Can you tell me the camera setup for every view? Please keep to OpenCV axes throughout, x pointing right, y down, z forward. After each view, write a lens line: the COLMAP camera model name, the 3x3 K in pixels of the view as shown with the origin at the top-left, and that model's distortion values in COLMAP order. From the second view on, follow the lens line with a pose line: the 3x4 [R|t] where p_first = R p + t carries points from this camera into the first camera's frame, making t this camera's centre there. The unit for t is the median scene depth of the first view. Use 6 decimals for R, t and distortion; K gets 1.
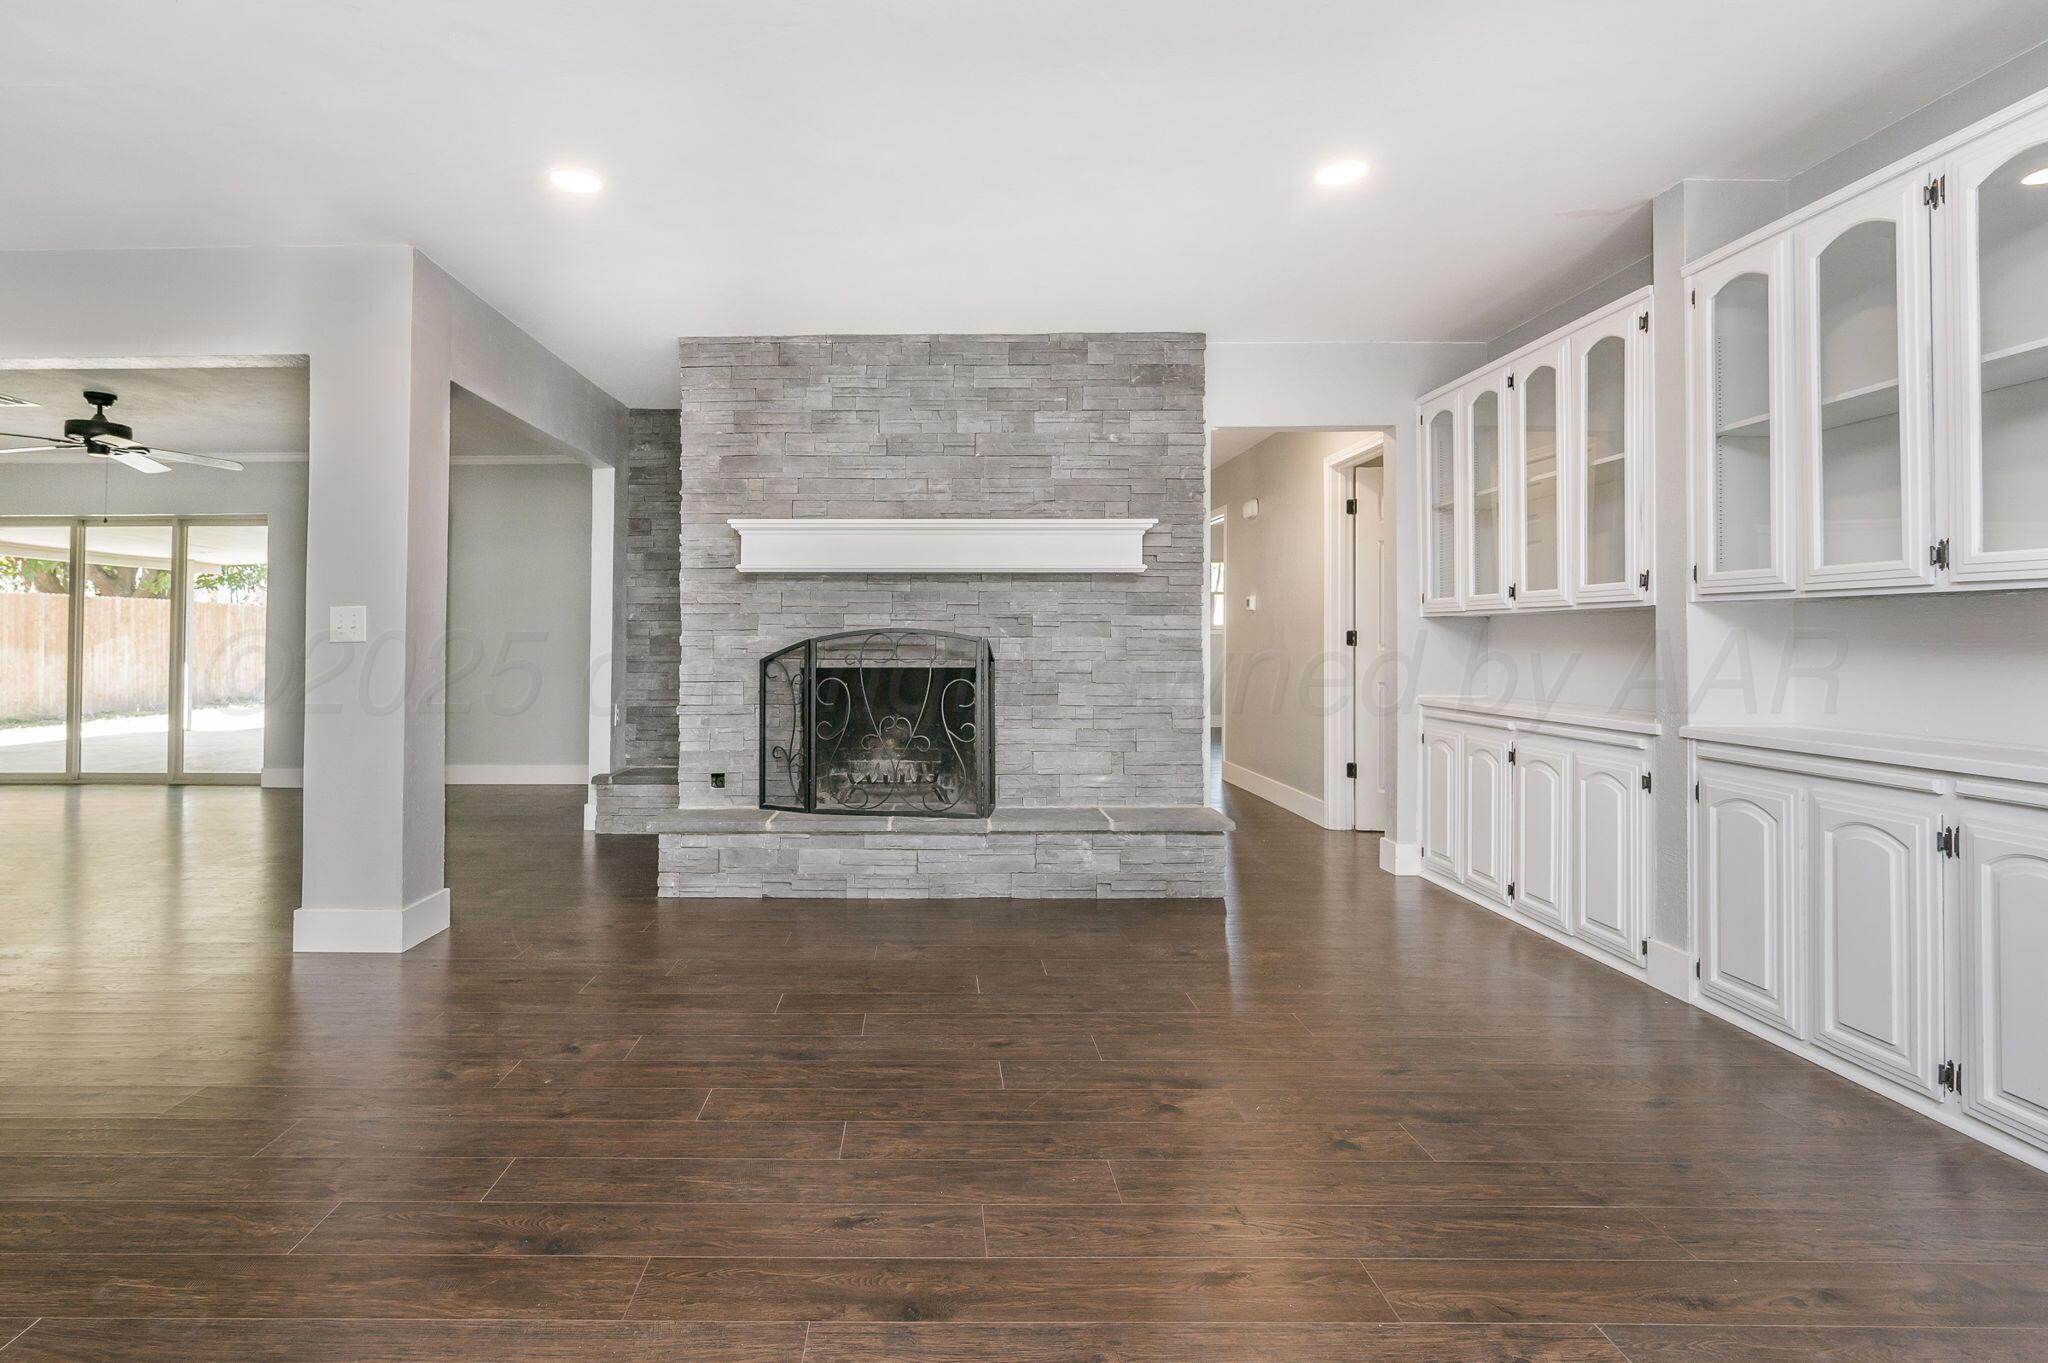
lens RADIAL K [[954.4, 0, 906.3], [0, 954.4, 617.0], [0, 0, 1]] dist [-0.005311, 0.000050]
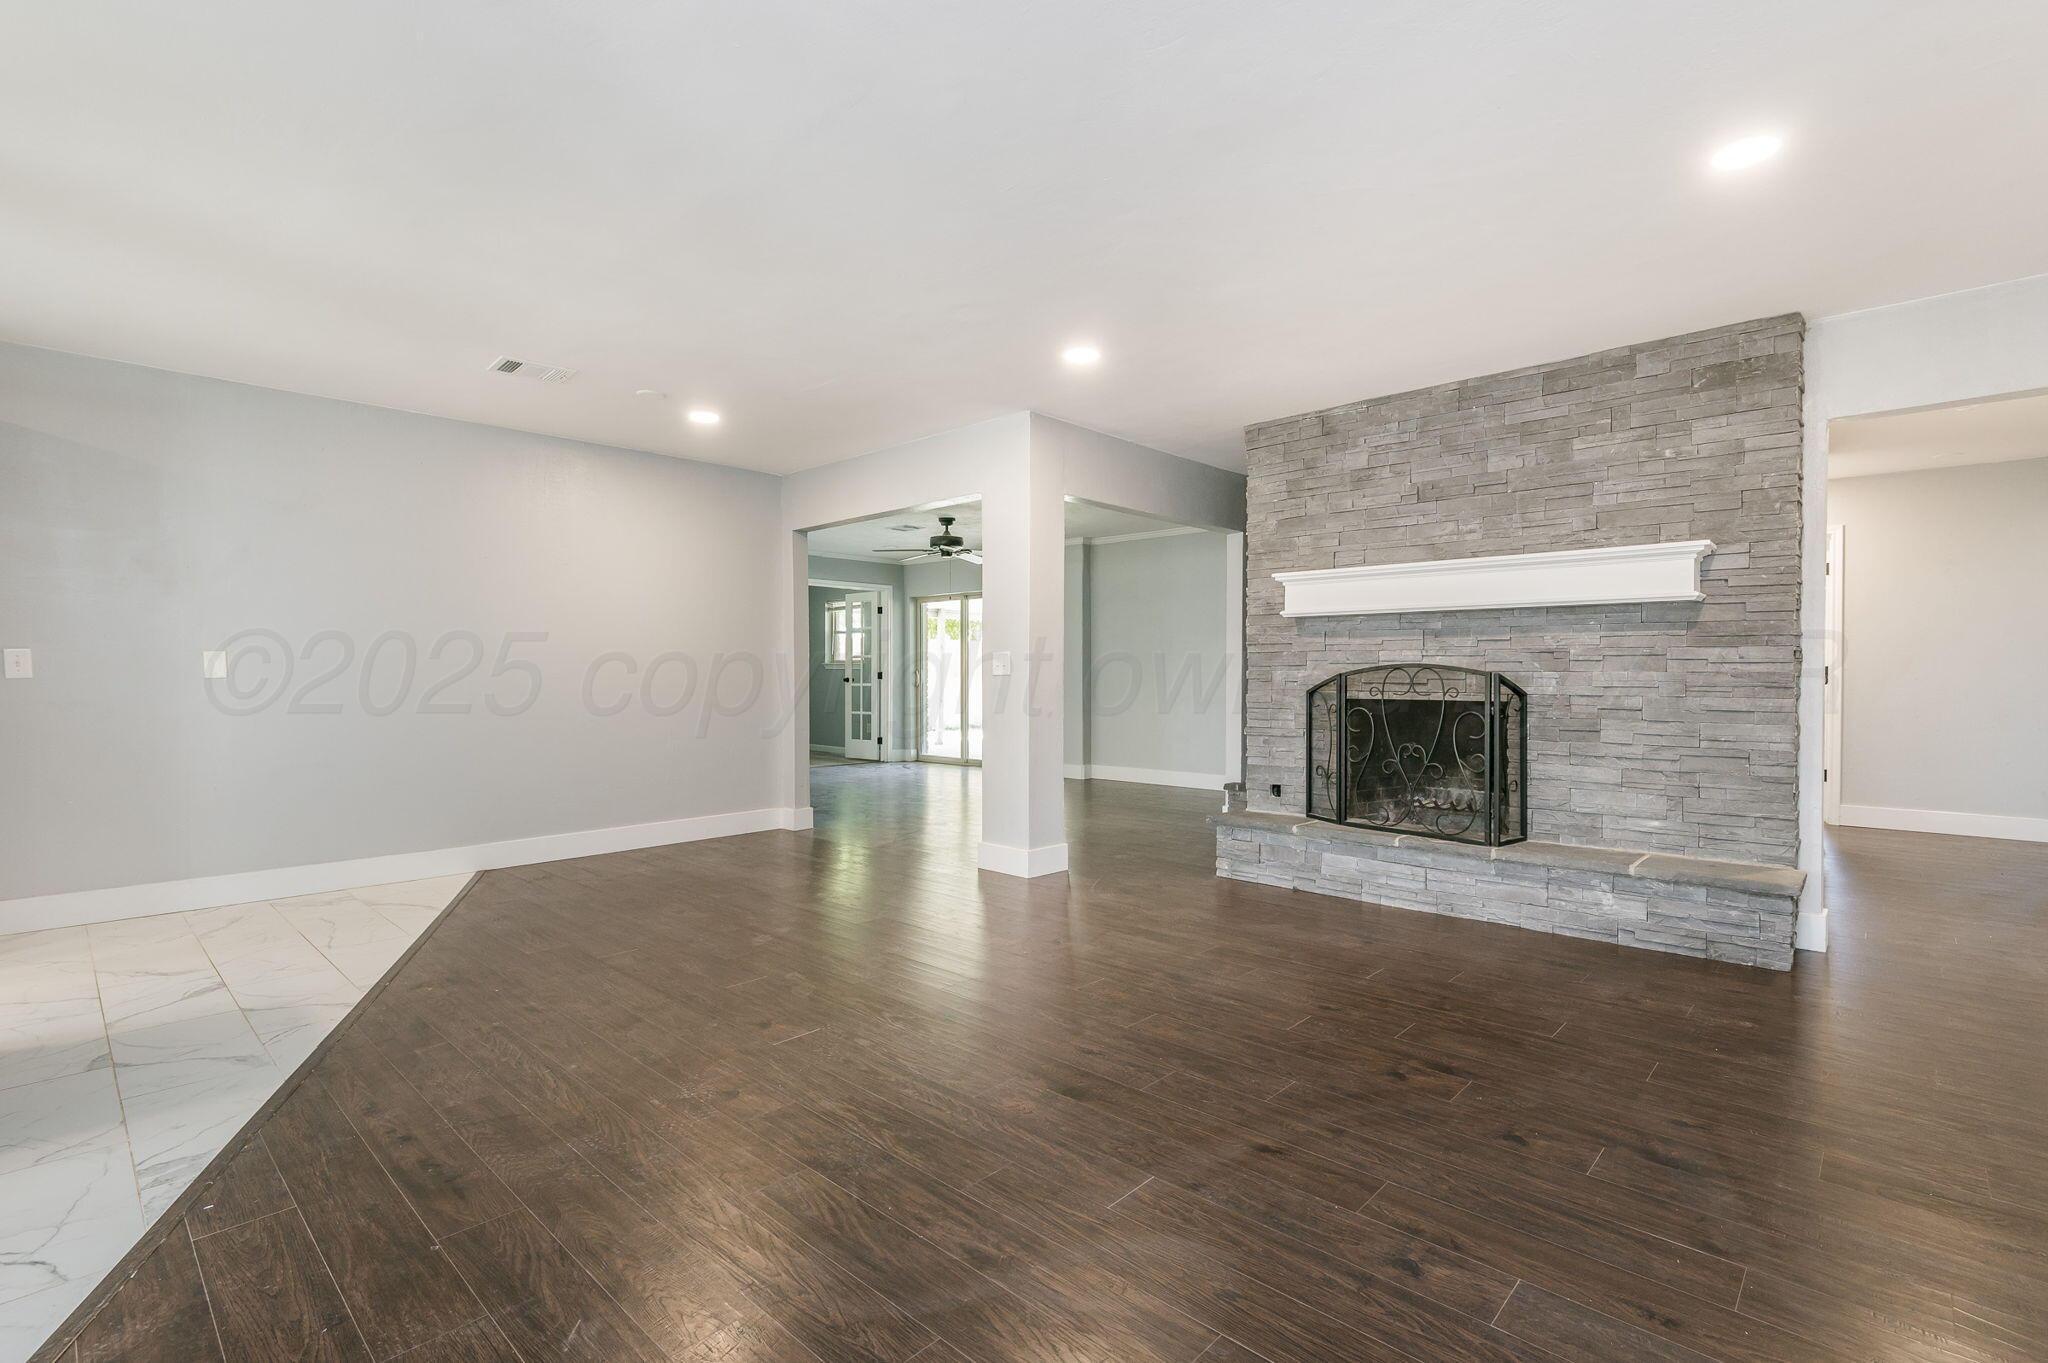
lens RADIAL K [[954.4, 0, 1070.1], [0, 954.4, 675.5], [0, 0, 1]] dist [-0.005311, 0.000050]
pose [[0.749374, 0.002452, -0.662142, 0.400689], [0.014918, 0.999677, 0.020586, -0.002631], [0.661978, -0.025305, 0.749096, -0.069943]]
